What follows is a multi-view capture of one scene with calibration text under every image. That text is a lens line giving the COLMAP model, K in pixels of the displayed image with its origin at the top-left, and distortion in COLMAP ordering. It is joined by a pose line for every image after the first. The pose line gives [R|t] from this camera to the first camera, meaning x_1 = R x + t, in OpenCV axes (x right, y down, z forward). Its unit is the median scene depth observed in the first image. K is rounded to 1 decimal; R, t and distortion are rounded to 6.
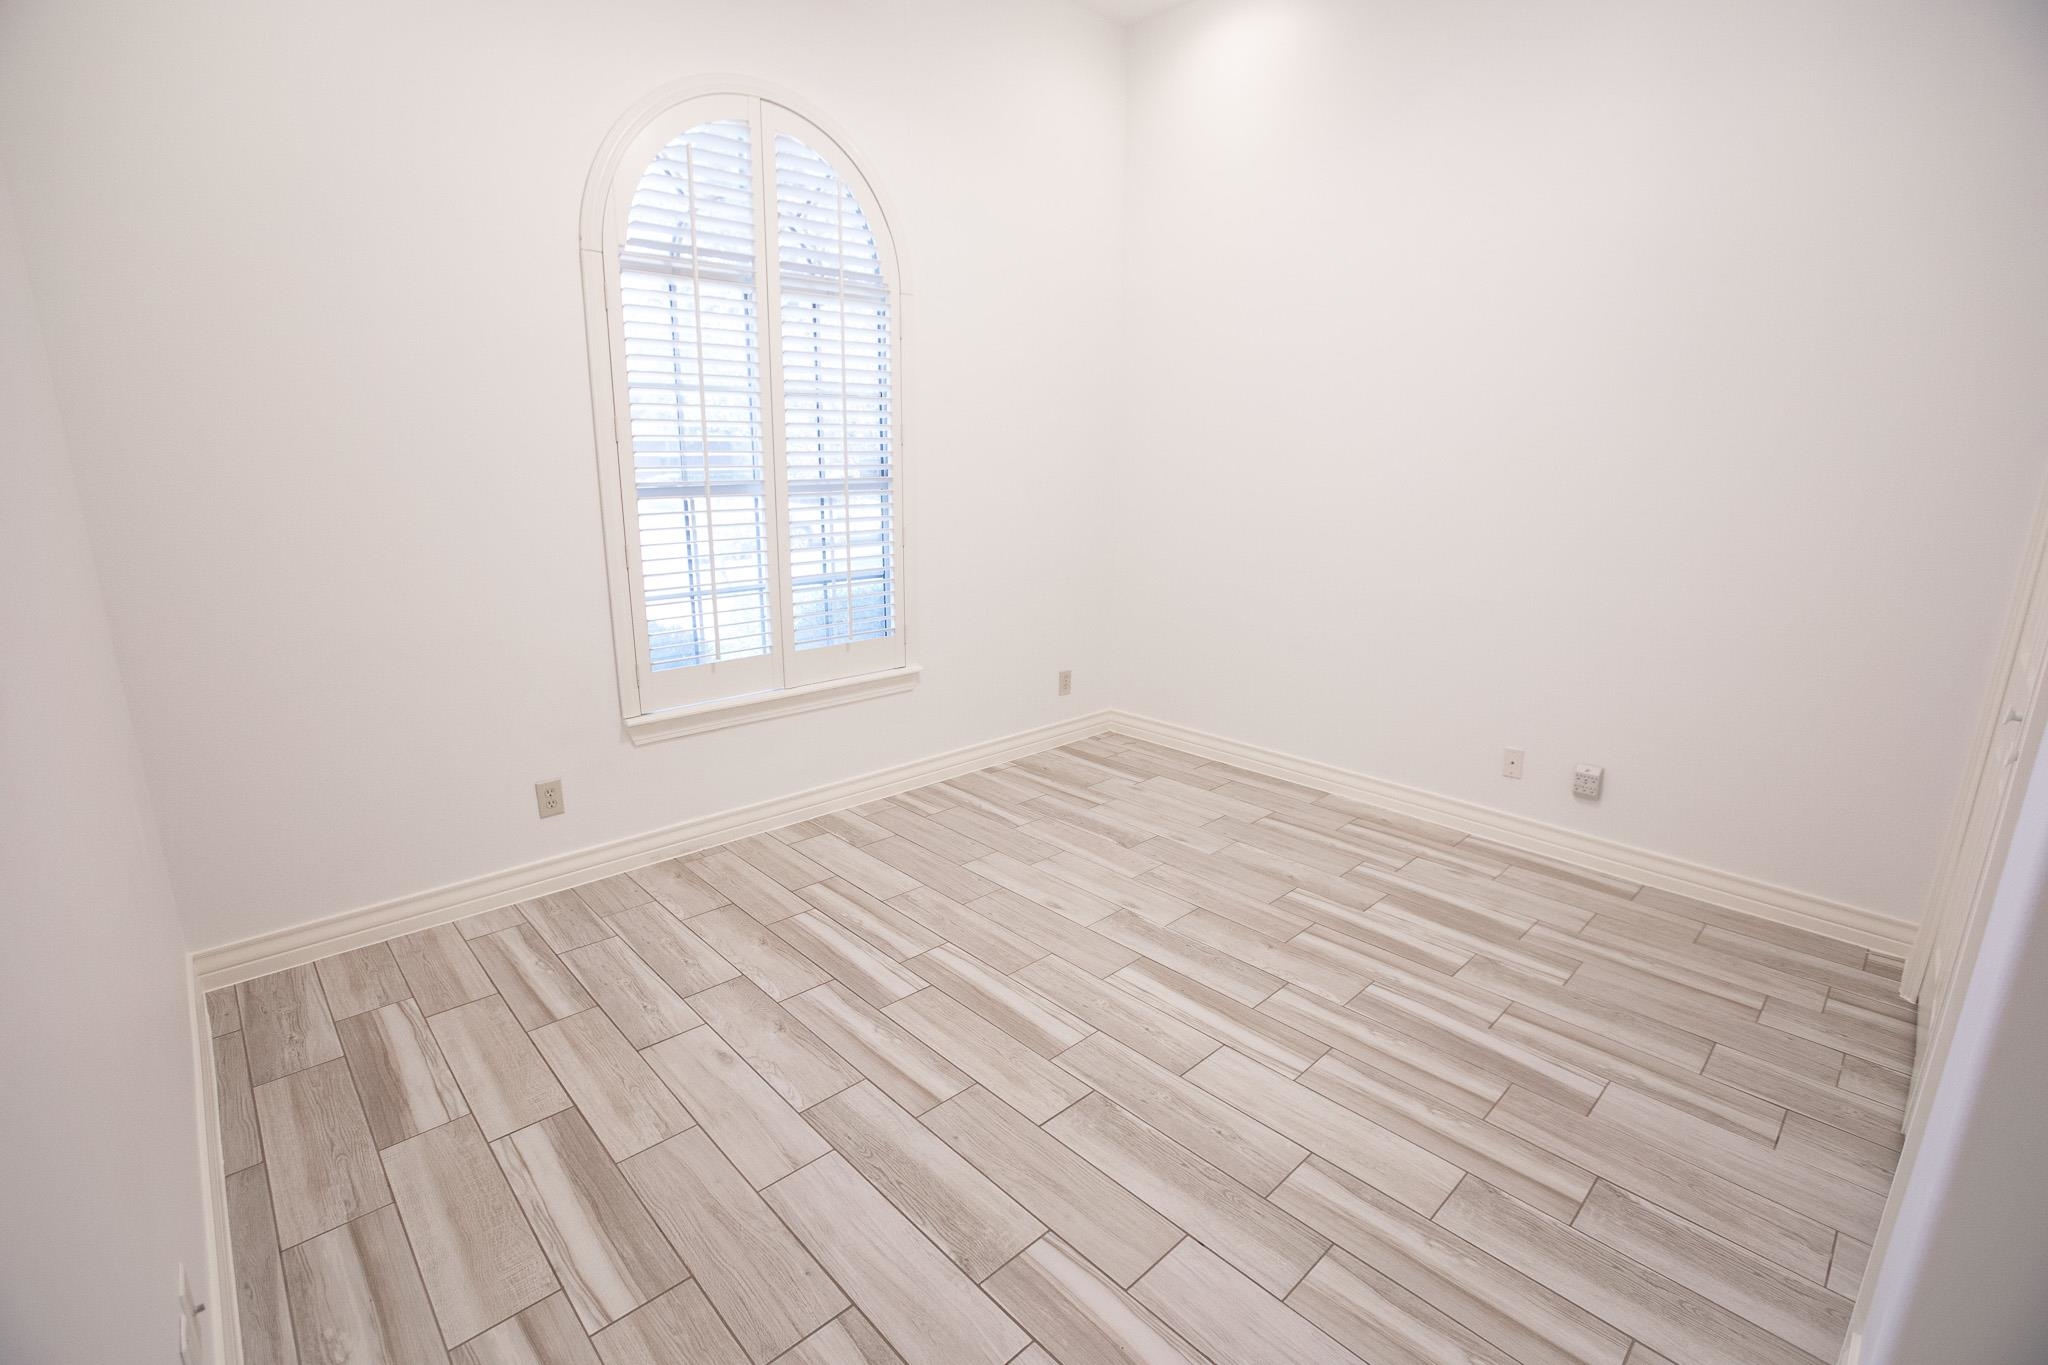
lens RADIAL K [[937.3, 0, 1024.0], [0, 937.3, 682.5], [0, 0, 1]] dist [-0.071383, 0.028370]
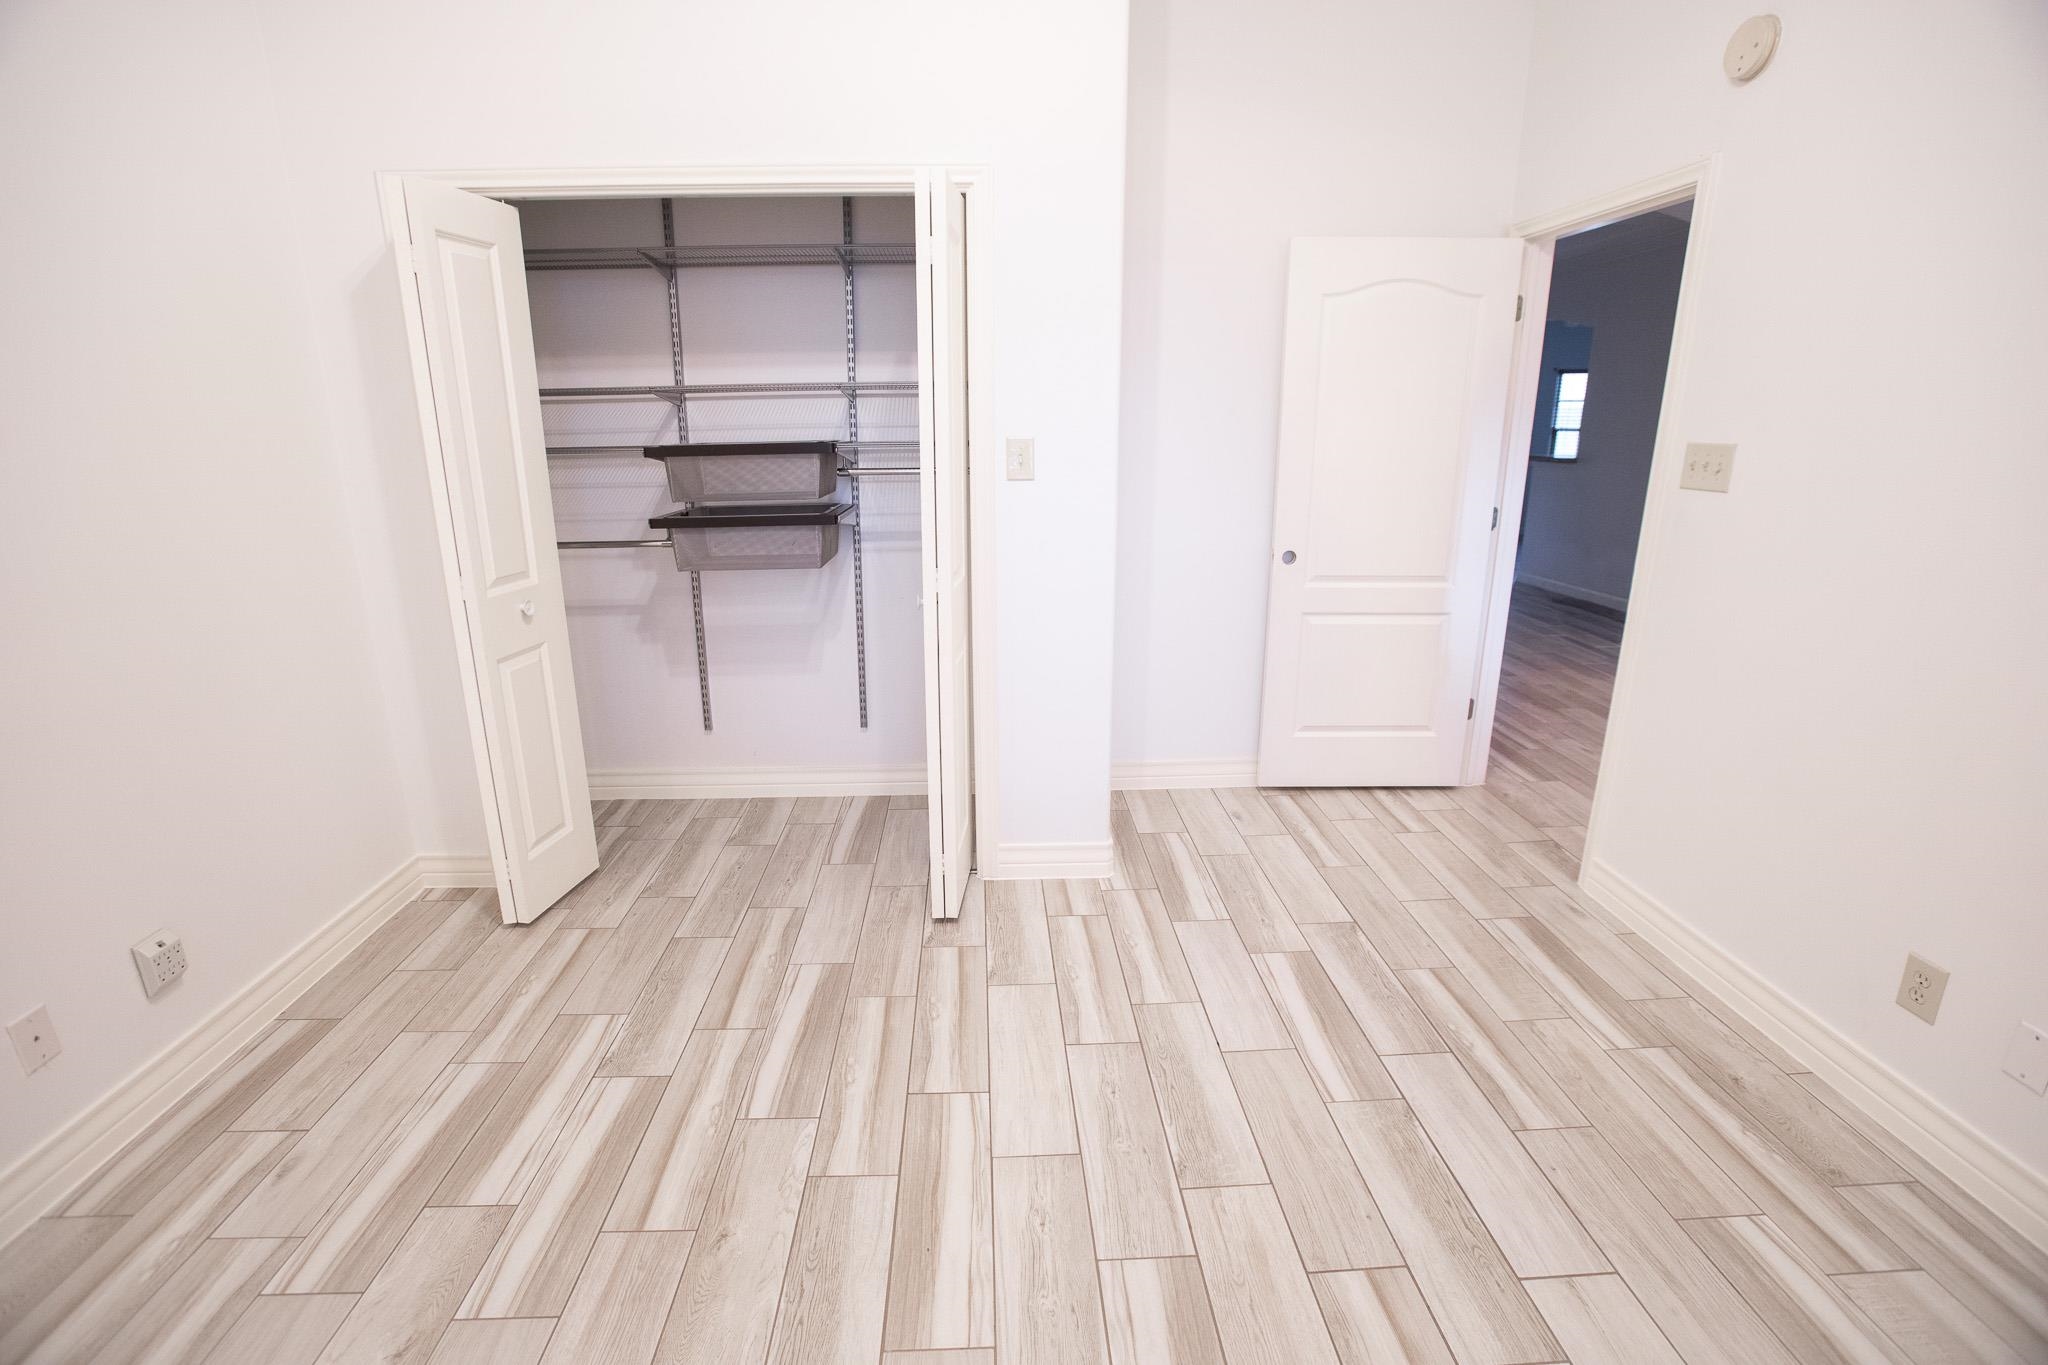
lens RADIAL K [[937.3, 0, 1024.0], [0, 937.3, 682.5], [0, 0, 1]] dist [-0.071383, 0.028370]
pose [[-0.759725, -0.181276, 0.624465, -0.234254], [0.153721, 0.883063, 0.443361, -0.330342], [-0.631813, 0.432826, -0.643019, 1.325144]]
